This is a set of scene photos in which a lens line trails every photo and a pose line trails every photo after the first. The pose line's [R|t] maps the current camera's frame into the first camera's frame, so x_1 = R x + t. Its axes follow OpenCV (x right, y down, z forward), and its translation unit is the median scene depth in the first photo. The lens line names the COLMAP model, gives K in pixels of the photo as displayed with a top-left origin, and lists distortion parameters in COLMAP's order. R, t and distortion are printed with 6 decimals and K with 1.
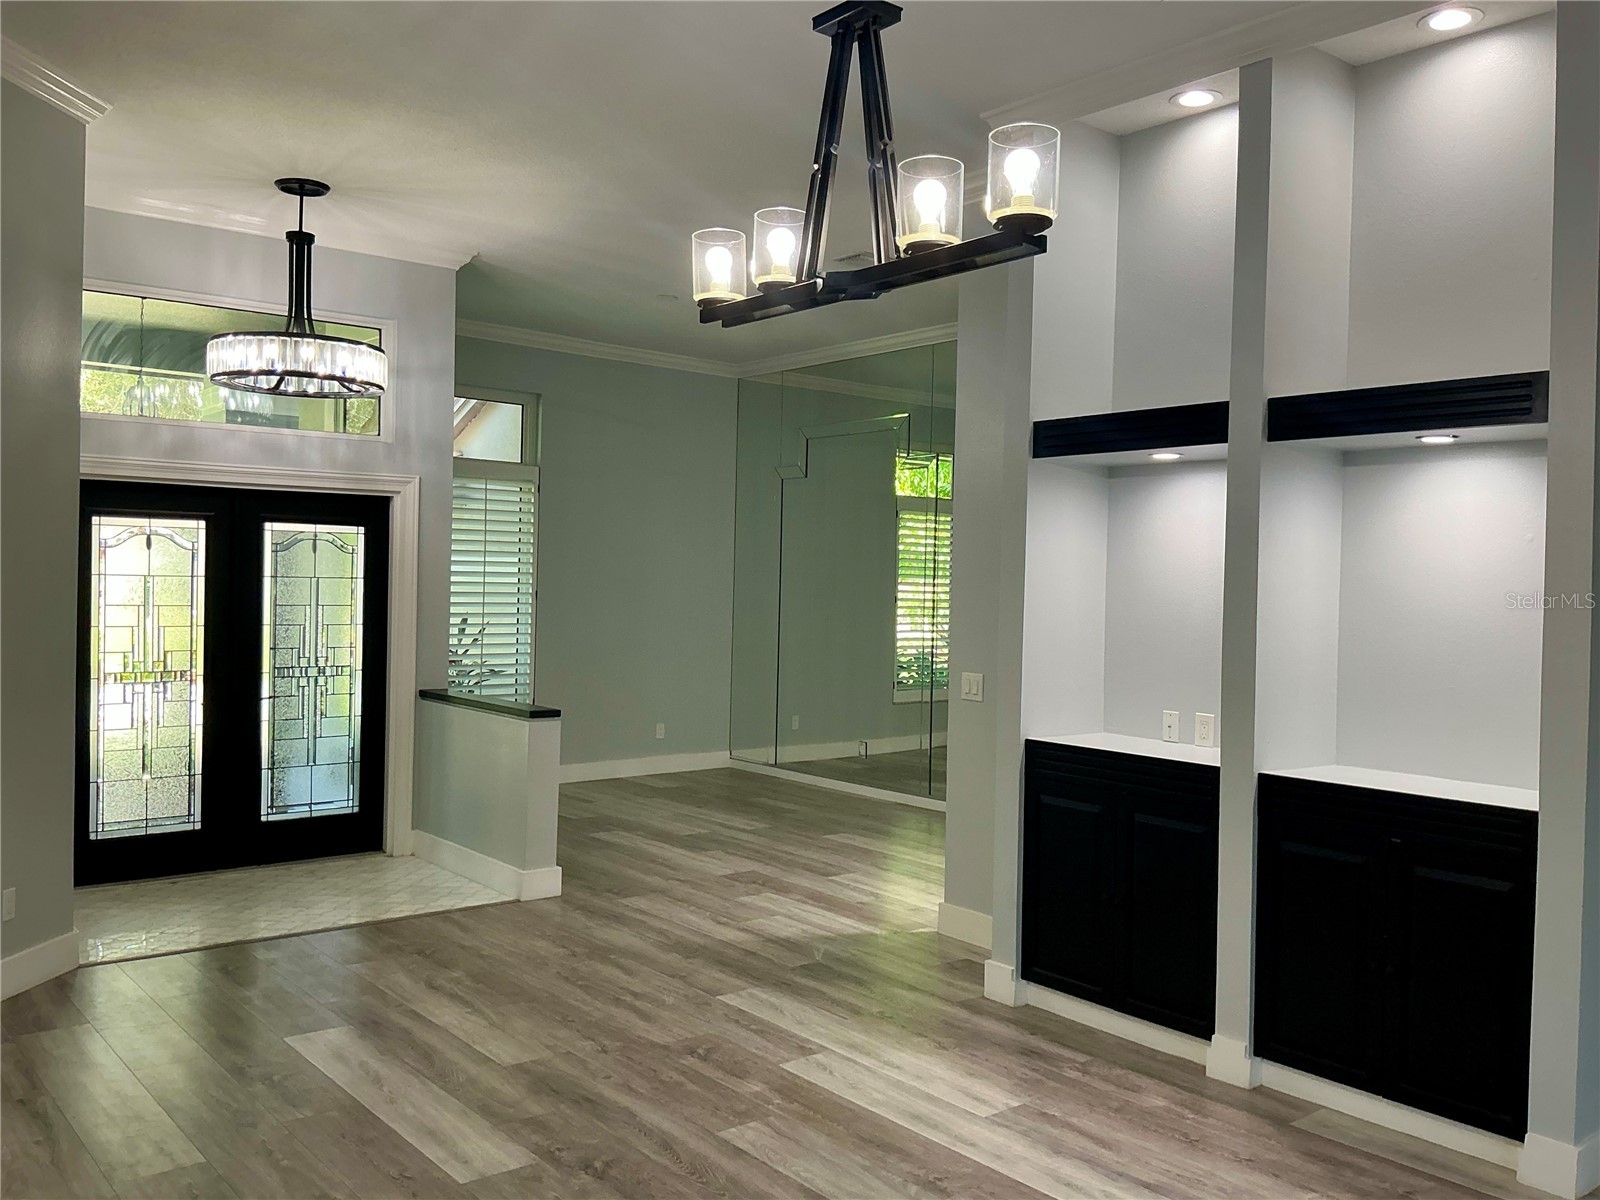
lens RADIAL K [[1320.8, 0, 797.3], [0, 1320.8, 593.3], [0, 0, 1]] dist [0.119374, -0.239599]
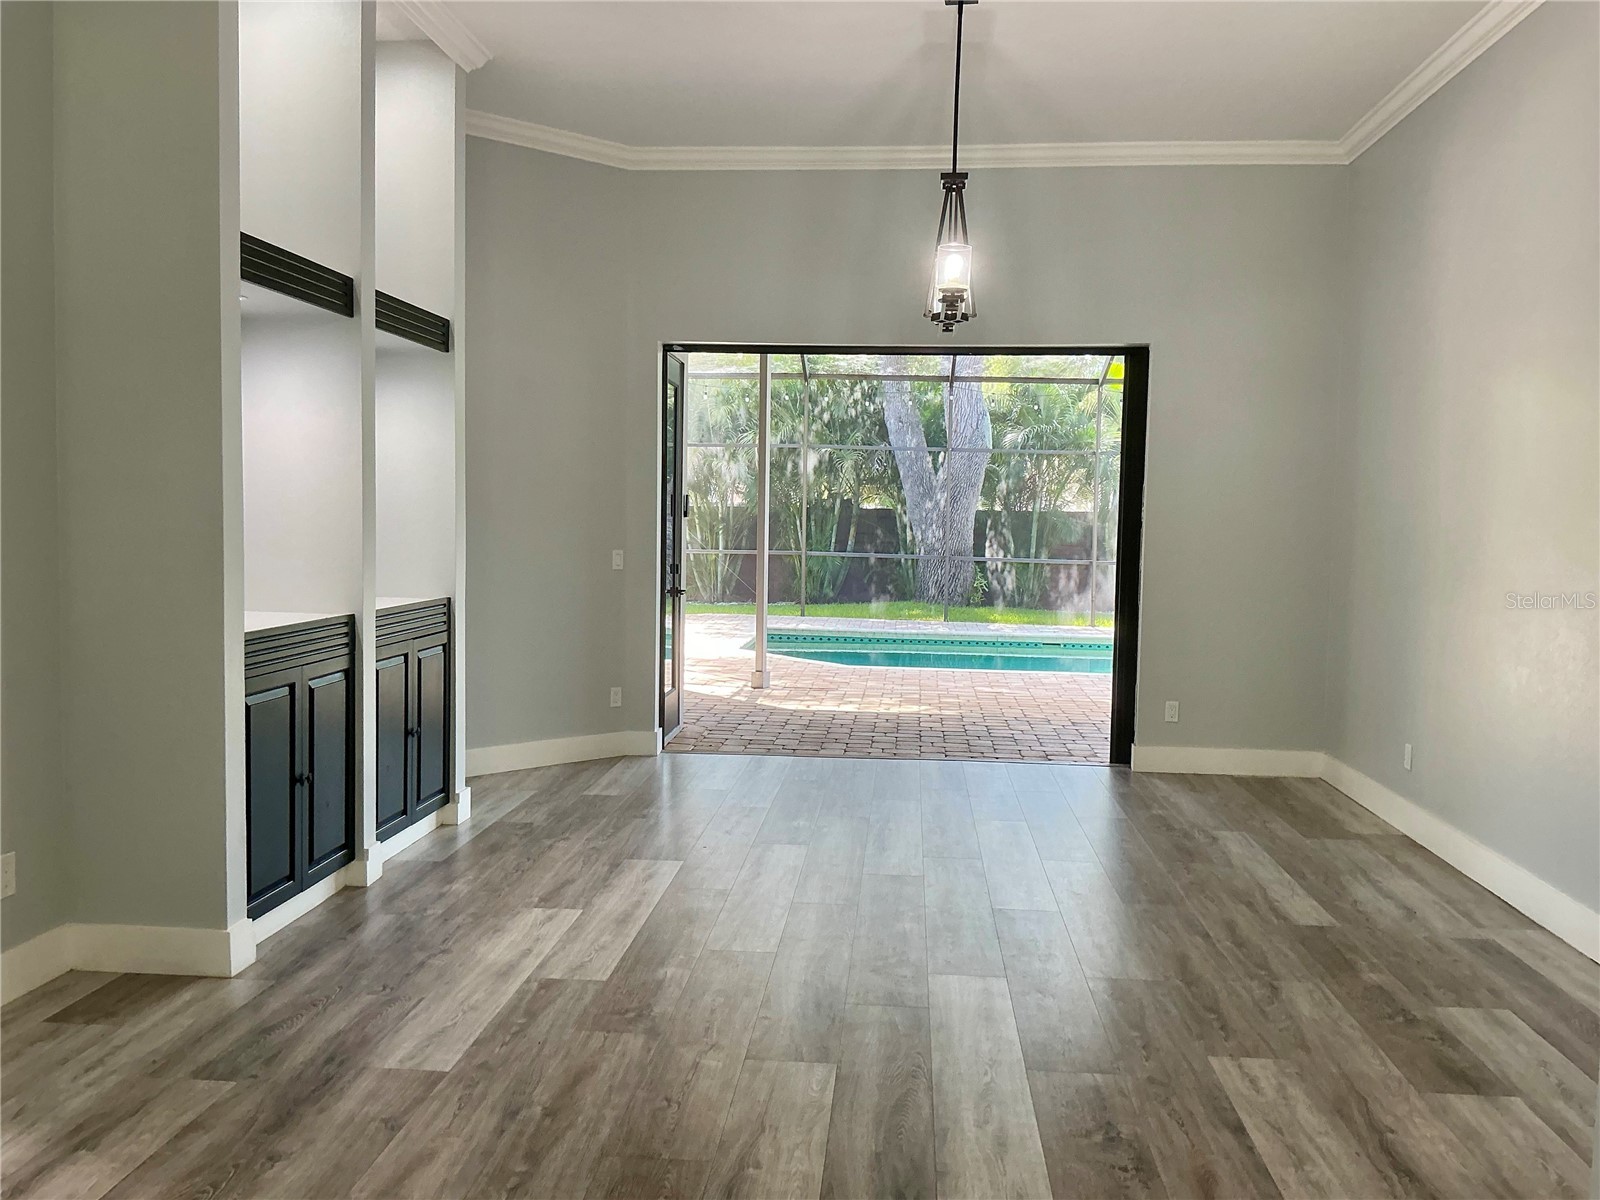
lens RADIAL K [[1320.8, 0, 797.3], [0, 1320.8, 593.3], [0, 0, 1]] dist [0.119374, -0.239599]
pose [[-0.713285, -0.076567, 0.696680, -0.691531], [-0.024269, 0.996117, 0.084628, 0.009884], [-0.700454, 0.043456, -0.712373, 1.481884]]
